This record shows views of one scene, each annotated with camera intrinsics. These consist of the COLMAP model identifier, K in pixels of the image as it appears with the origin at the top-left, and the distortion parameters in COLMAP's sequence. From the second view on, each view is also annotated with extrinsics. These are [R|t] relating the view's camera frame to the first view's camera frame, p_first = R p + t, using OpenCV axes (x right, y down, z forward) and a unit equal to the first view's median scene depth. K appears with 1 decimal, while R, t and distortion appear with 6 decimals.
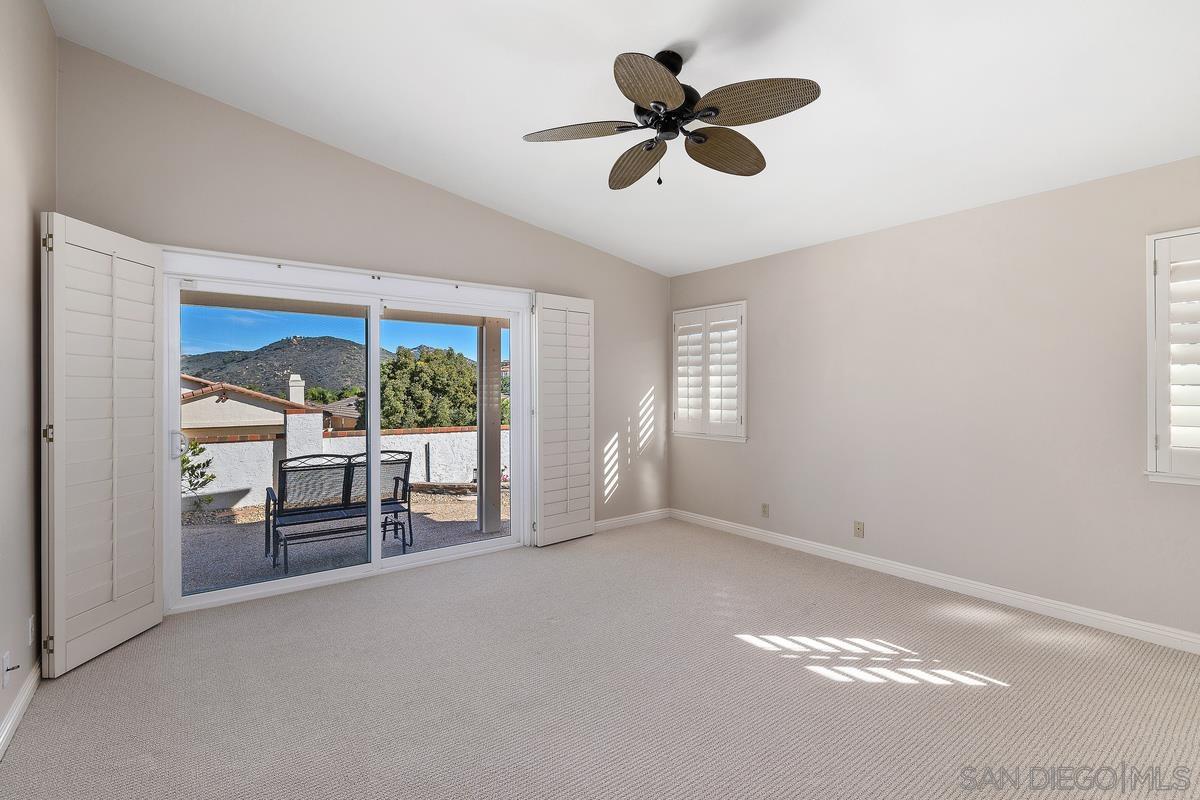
lens RADIAL K [[547.7, 0, 592.6], [0, 547.7, 395.6], [0, 0, 1]] dist [-0.003701, -0.000227]
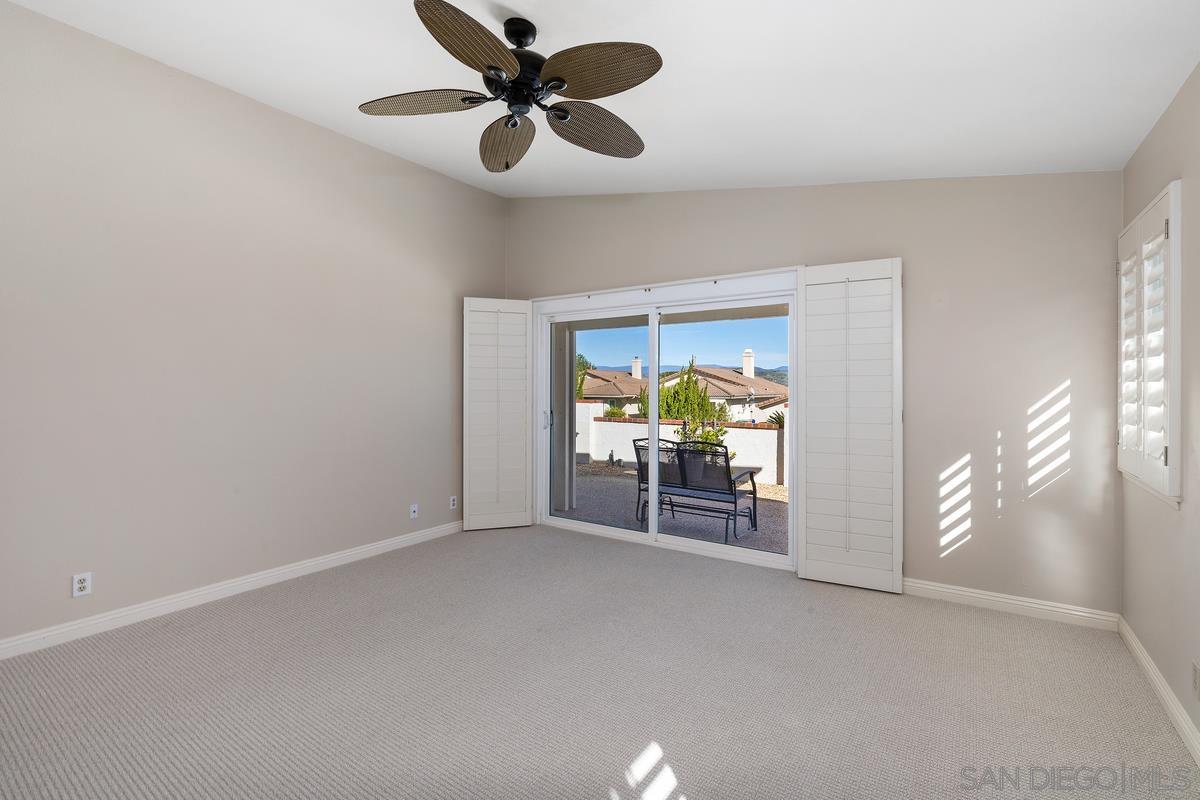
lens RADIAL K [[547.7, 0, 591.9], [0, 547.7, 390.9], [0, 0, 1]] dist [-0.003701, -0.000227]
pose [[0.317104, 0.010776, -0.948329, 0.509148], [-0.008411, 0.999928, 0.008550, -0.006677], [0.948353, 0.005265, 0.317172, 0.386853]]
